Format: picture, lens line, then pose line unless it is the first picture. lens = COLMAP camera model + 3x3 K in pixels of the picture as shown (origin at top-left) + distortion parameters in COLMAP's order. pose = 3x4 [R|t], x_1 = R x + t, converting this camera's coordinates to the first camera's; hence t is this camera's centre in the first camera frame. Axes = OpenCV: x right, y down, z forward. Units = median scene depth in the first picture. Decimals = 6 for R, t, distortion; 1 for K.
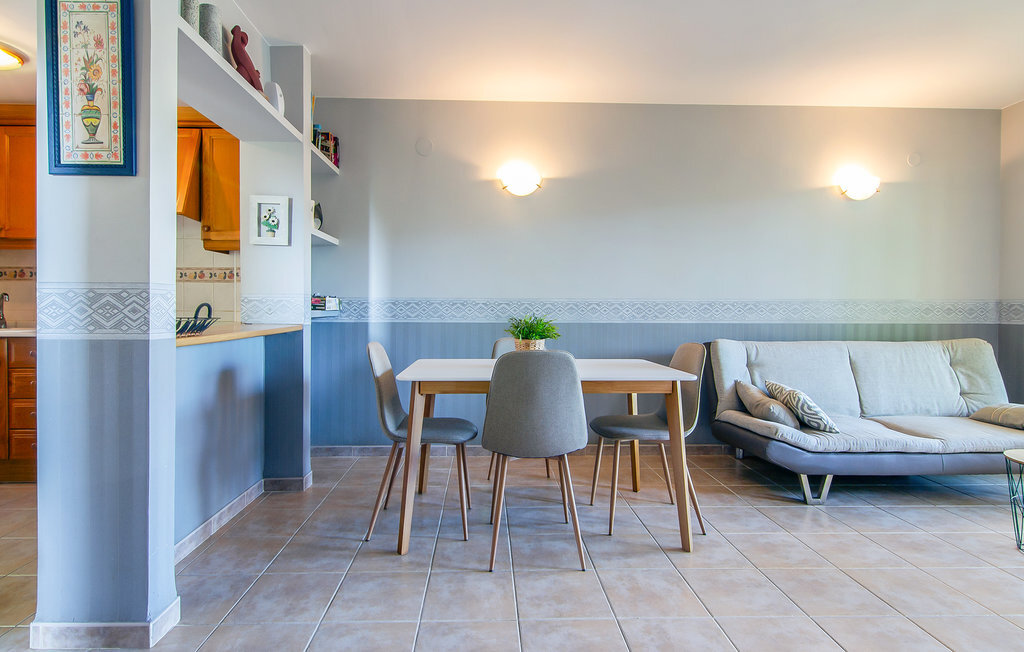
lens RADIAL K [[516.5, 0, 504.5], [0, 516.5, 315.8], [0, 0, 1]] dist [0.006980, -0.000089]
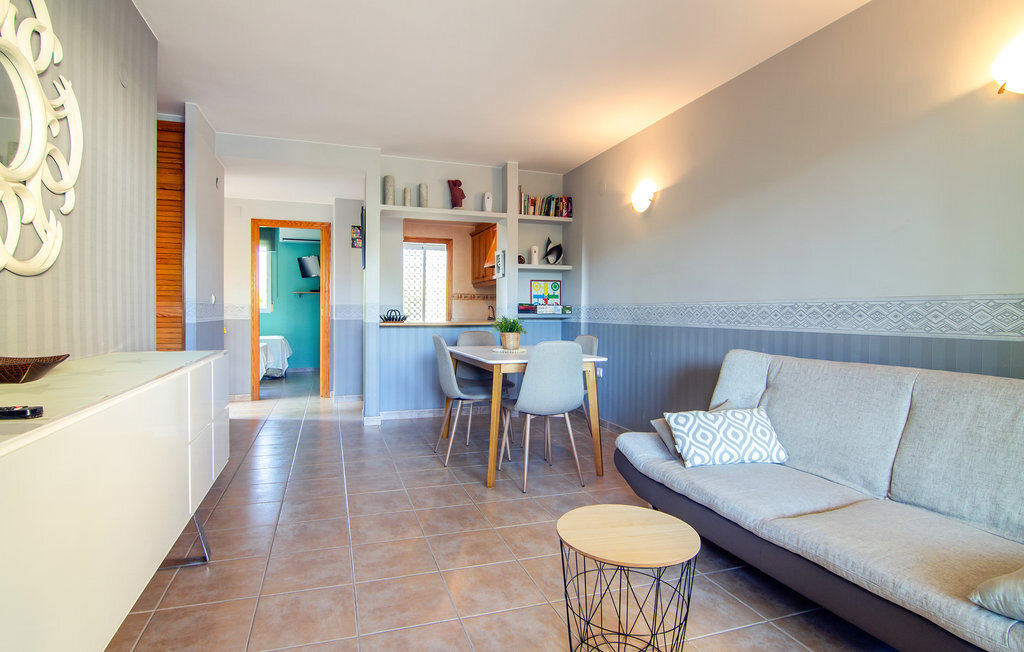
lens RADIAL K [[516.5, 0, 504.9], [0, 516.5, 329.8], [0, 0, 1]] dist [0.006980, -0.000089]
pose [[0.292198, 0.029400, -0.955906, 1.105487], [-0.018868, 0.999510, 0.024973, 0.001135], [0.956172, 0.010739, 0.292610, 0.420380]]
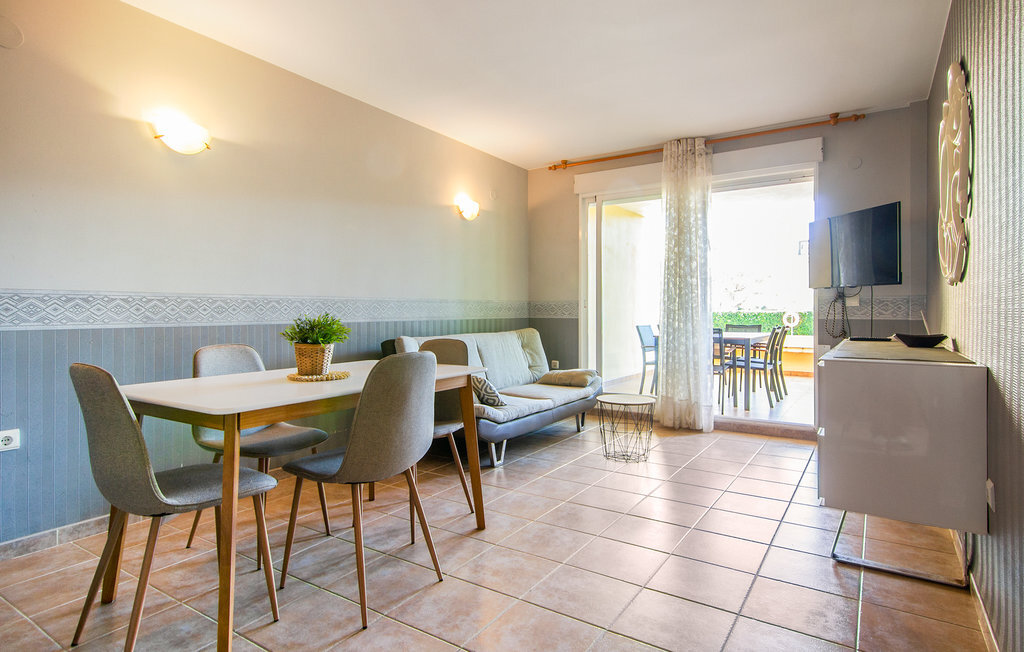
lens RADIAL K [[545.4, 0, 504.1], [0, 545.4, 310.4], [0, 0, 1]] dist [0.020839, -0.000714]
pose [[0.581402, -0.004503, 0.813604, -0.368368], [0.012020, 0.999923, -0.003055, -0.001397], [-0.813528, 0.011555, 0.581411, 0.189759]]
